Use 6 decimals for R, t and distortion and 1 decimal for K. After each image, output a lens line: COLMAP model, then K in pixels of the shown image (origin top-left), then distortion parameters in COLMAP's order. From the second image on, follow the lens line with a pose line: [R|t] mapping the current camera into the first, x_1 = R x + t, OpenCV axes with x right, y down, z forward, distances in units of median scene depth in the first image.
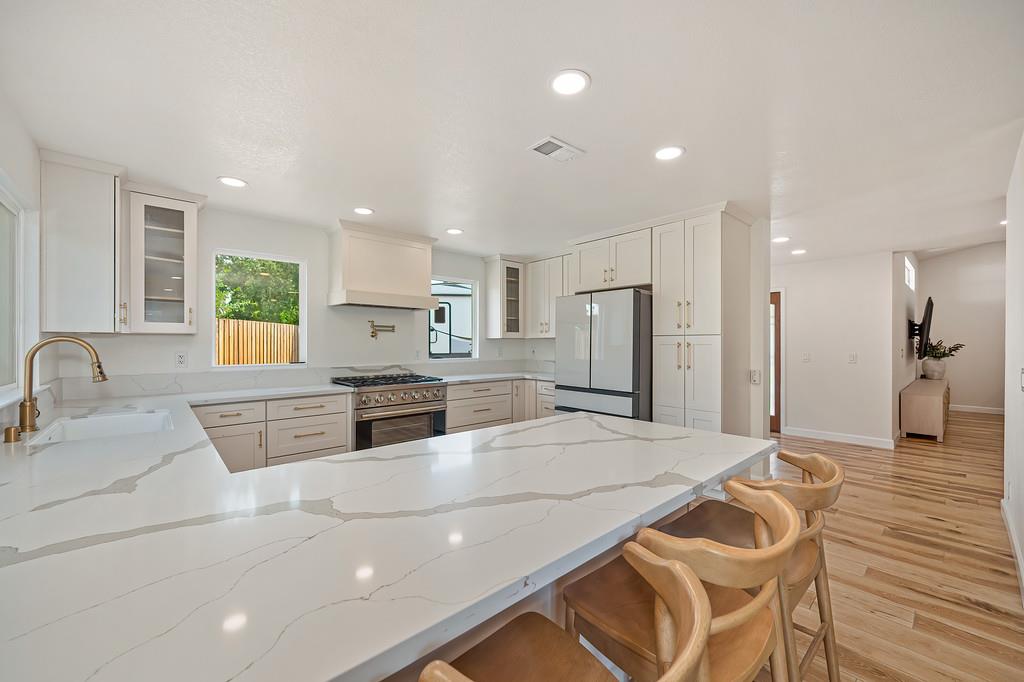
lens RADIAL K [[403.9, 0, 513.6], [0, 403.9, 344.1], [0, 0, 1]] dist [-0.002534, -0.000040]
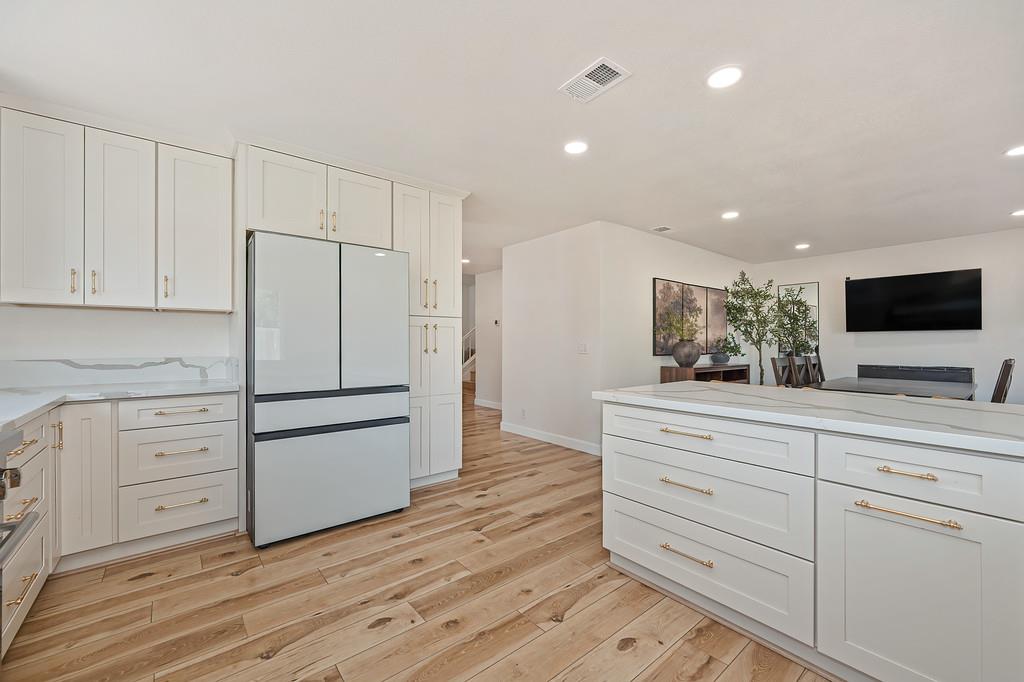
lens RADIAL K [[411.5, 0, 514.0], [0, 411.5, 343.0], [0, 0, 1]] dist [-0.000339, 0.000009]
pose [[0.047332, 0.000437, 0.998879, -0.506548], [0.002600, 0.999996, -0.000560, 0.040078], [-0.998876, 0.002624, 0.047331, 0.769612]]
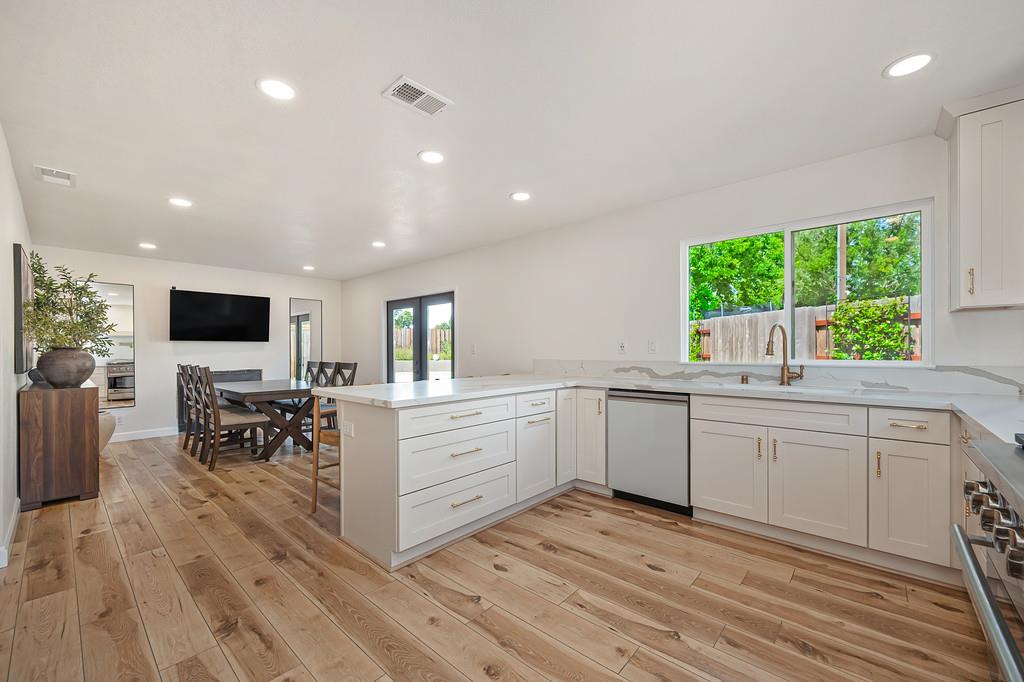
lens RADIAL K [[409.5, 0, 510.7], [0, 409.5, 351.7], [0, 0, 1]] dist [0.000508, 0.000535]
pose [[-0.995318, 0.004056, -0.096566, -0.000904], [0.003511, 0.999977, 0.005820, 0.038263], [0.096588, 0.005453, -0.995310, 1.292407]]
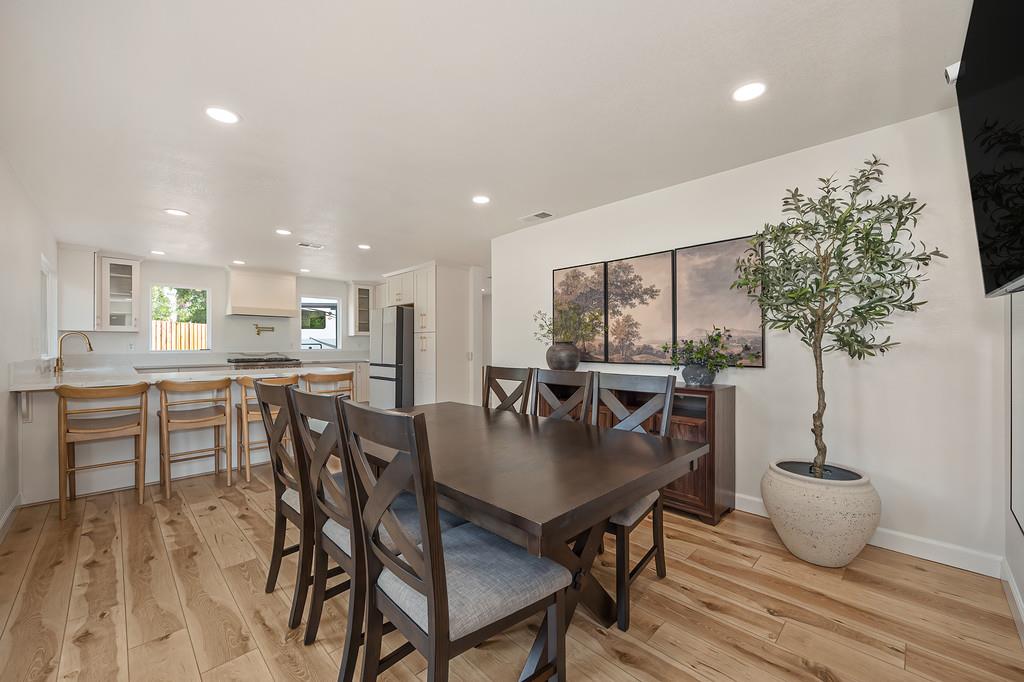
lens RADIAL K [[405.8, 0, 515.5], [0, 405.8, 338.1], [0, 0, 1]] dist [-0.002501, -0.000248]
pose [[0.998736, -0.002738, 0.050183, 0.746872], [0.003730, 0.999799, -0.019675, 0.040794], [-0.050119, 0.019837, 0.998546, -0.828290]]
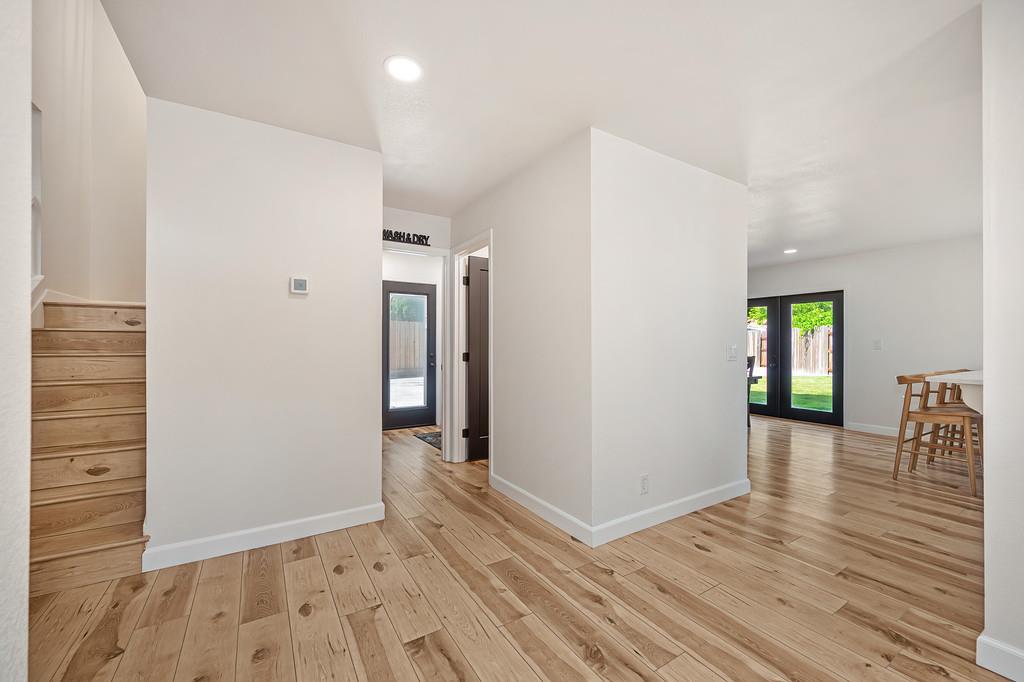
lens RADIAL K [[411.5, 0, 514.0], [0, 411.5, 343.0], [0, 0, 1]] dist [-0.000339, 0.000009]
pose [[-0.985214, -0.000200, 0.171329, 1.098370], [-0.000539, 0.999998, -0.001933, 0.036888], [-0.171328, -0.001996, -0.985212, 1.590979]]
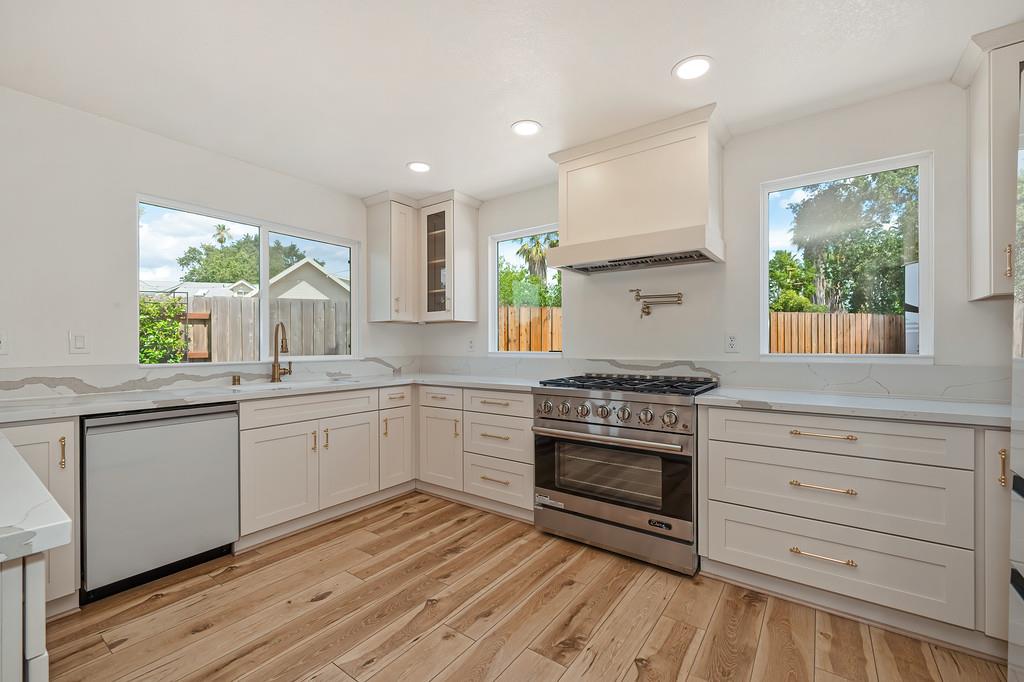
lens RADIAL K [[430.5, 0, 519.0], [0, 430.5, 343.4], [0, 0, 1]] dist [0.002908, 0.000186]
pose [[0.207171, -0.003679, -0.978298, 0.337782], [0.001296, 0.999993, -0.003486, 0.037223], [0.978304, -0.000546, 0.207174, 0.833748]]
